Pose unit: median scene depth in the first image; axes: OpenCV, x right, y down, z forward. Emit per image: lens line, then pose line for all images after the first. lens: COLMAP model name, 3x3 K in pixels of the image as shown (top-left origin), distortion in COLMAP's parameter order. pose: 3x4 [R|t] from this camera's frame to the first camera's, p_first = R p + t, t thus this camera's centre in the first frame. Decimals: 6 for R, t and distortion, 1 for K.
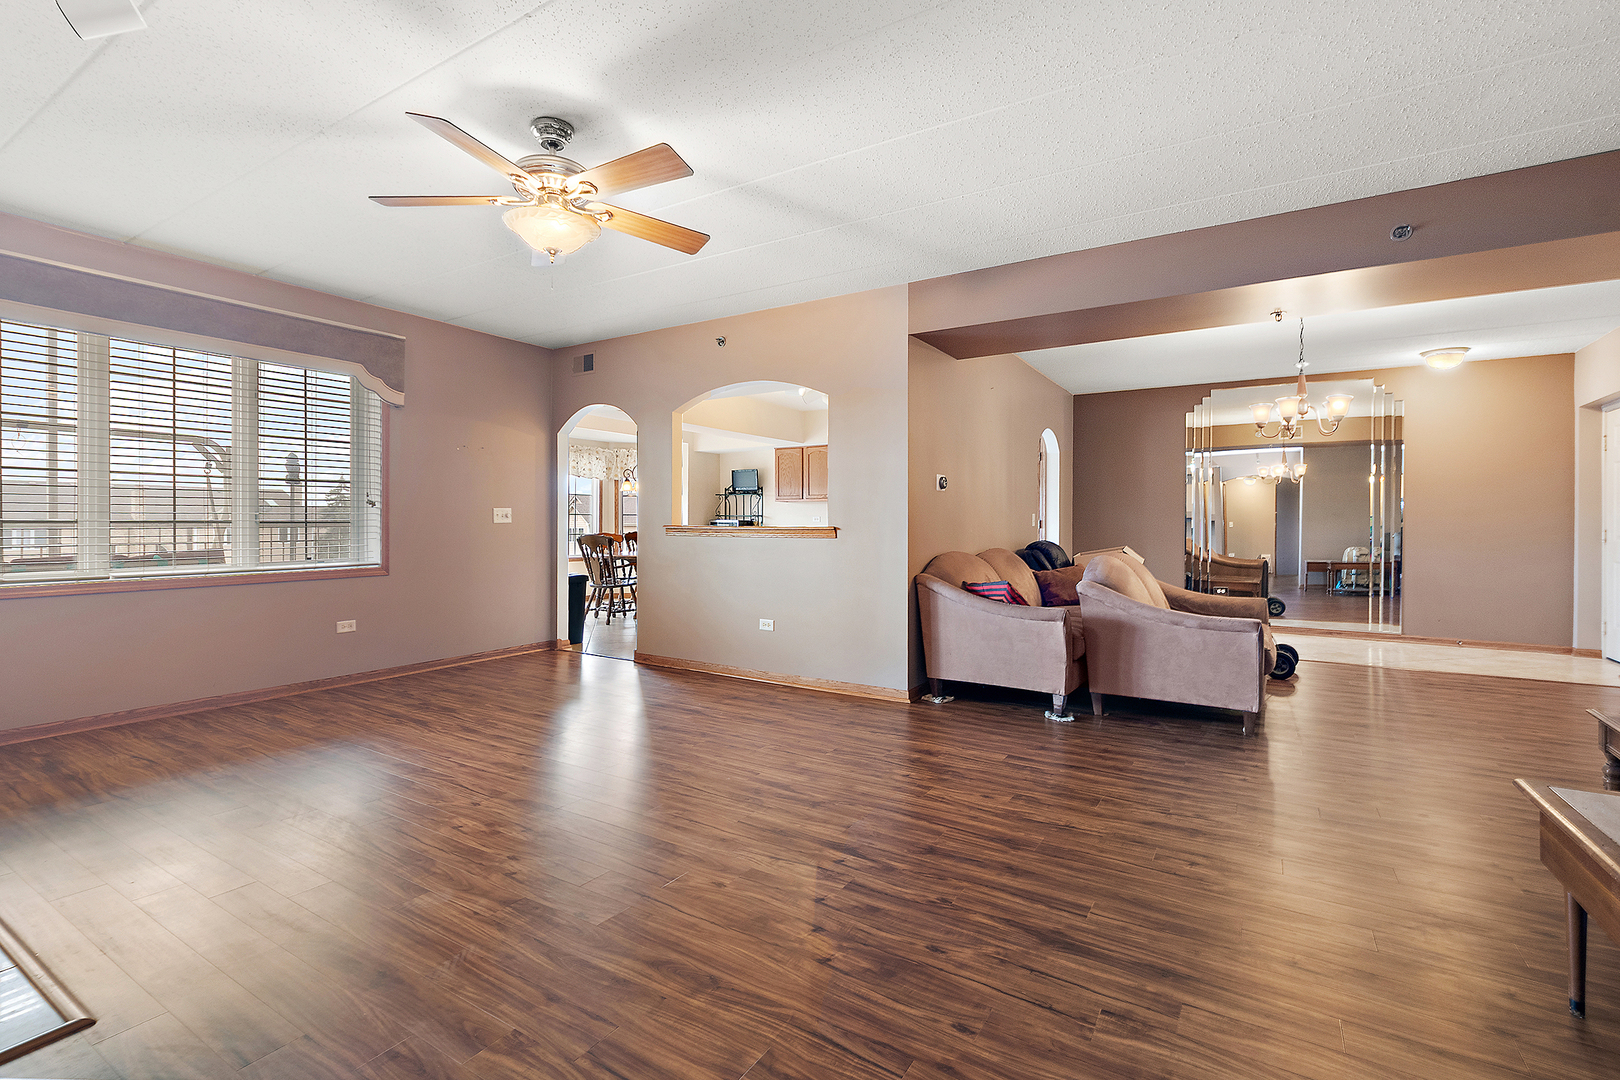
lens RADIAL K [[731.4, 0, 810.8], [0, 731.4, 525.6], [0, 0, 1]] dist [0.000508, 0.000215]
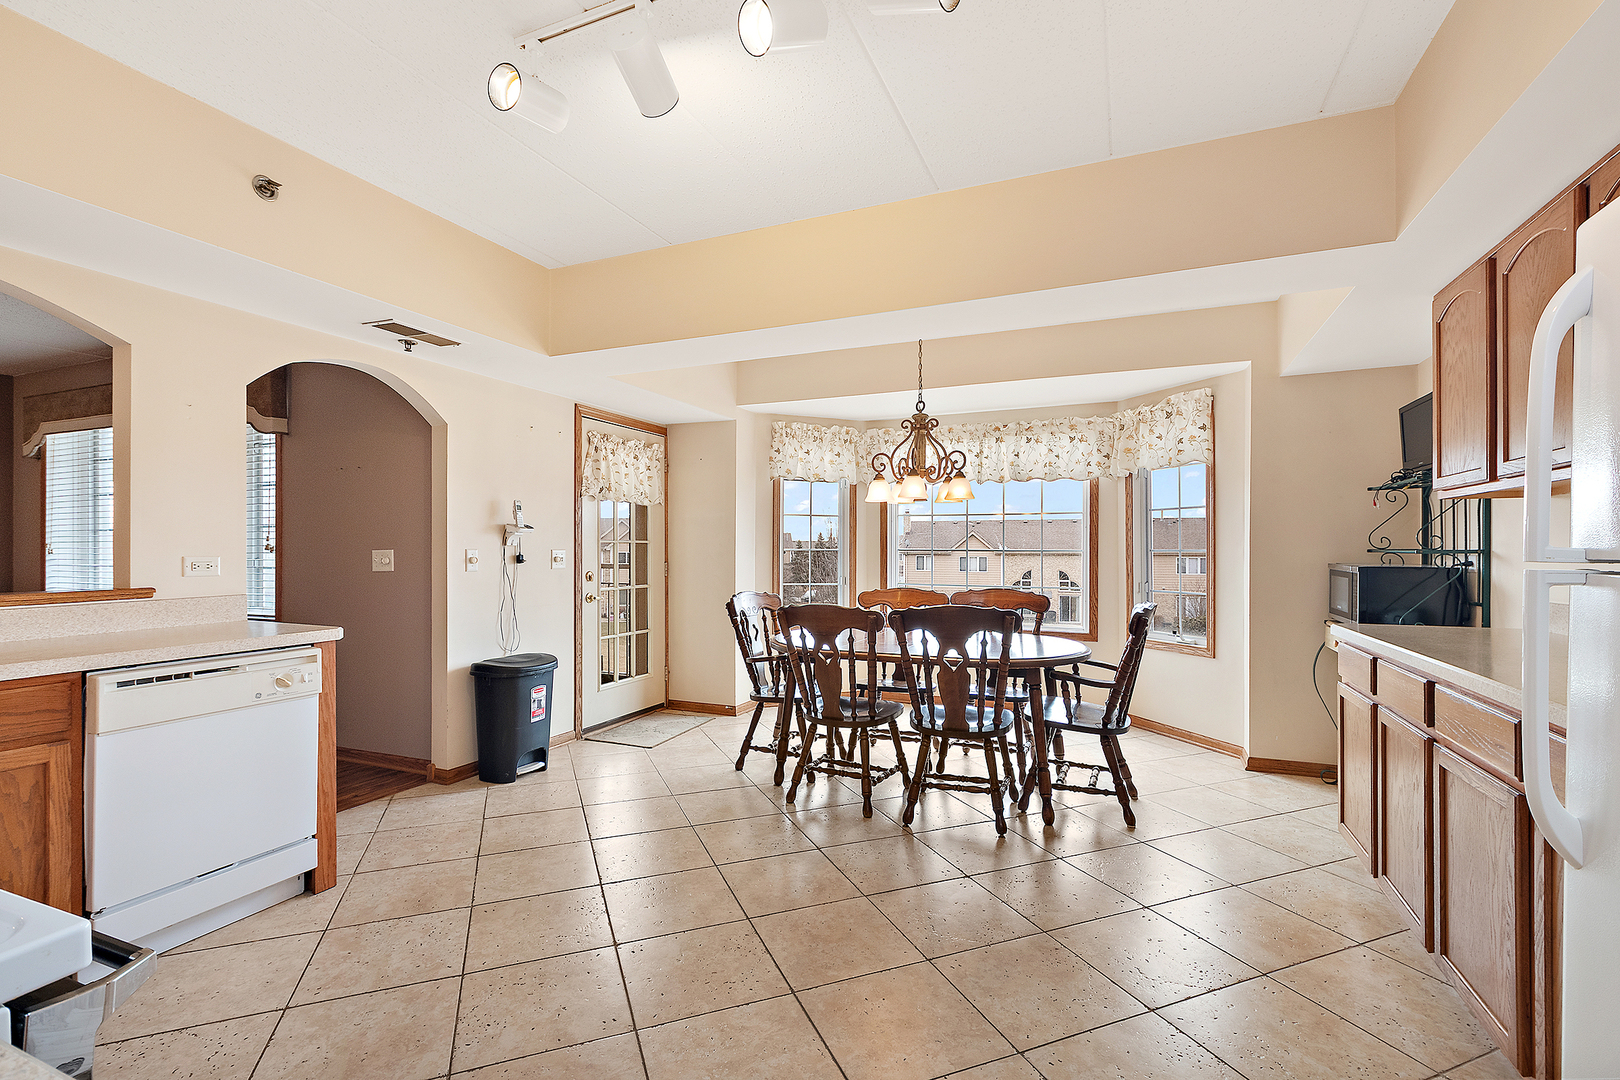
lens RADIAL K [[727.8, 0, 810.0], [0, 727.8, 540.0], [0, 0, 1]] dist [-0.000830, -0.000391]
pose [[0.140706, -0.006983, -0.990027, 0.897464], [-0.004093, 0.999962, -0.007634, -0.079287], [0.990043, 0.005126, 0.140673, 3.582993]]
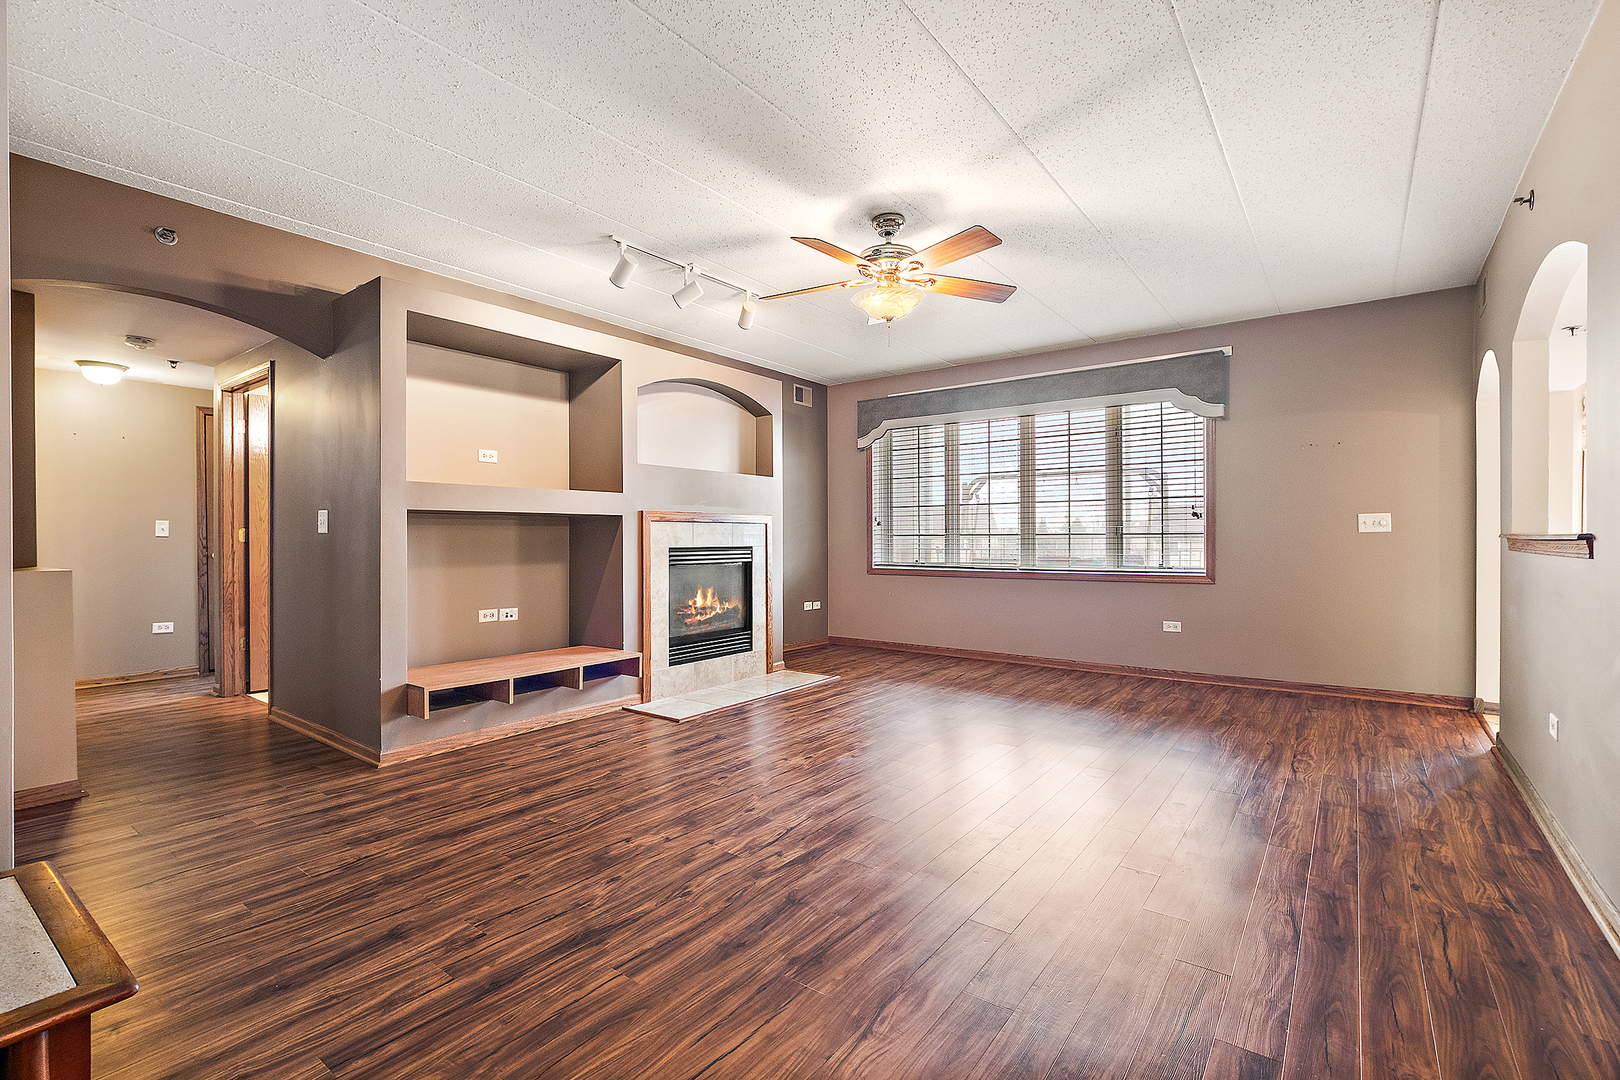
lens RADIAL K [[727.8, 0, 810.0], [0, 727.8, 540.0], [0, 0, 1]] dist [-0.000830, -0.000391]
pose [[-0.086765, 0.001538, -0.996228, 1.170490], [0.000564, 0.999999, 0.001494, 0.009772], [0.996229, -0.000433, -0.086766, 1.240956]]
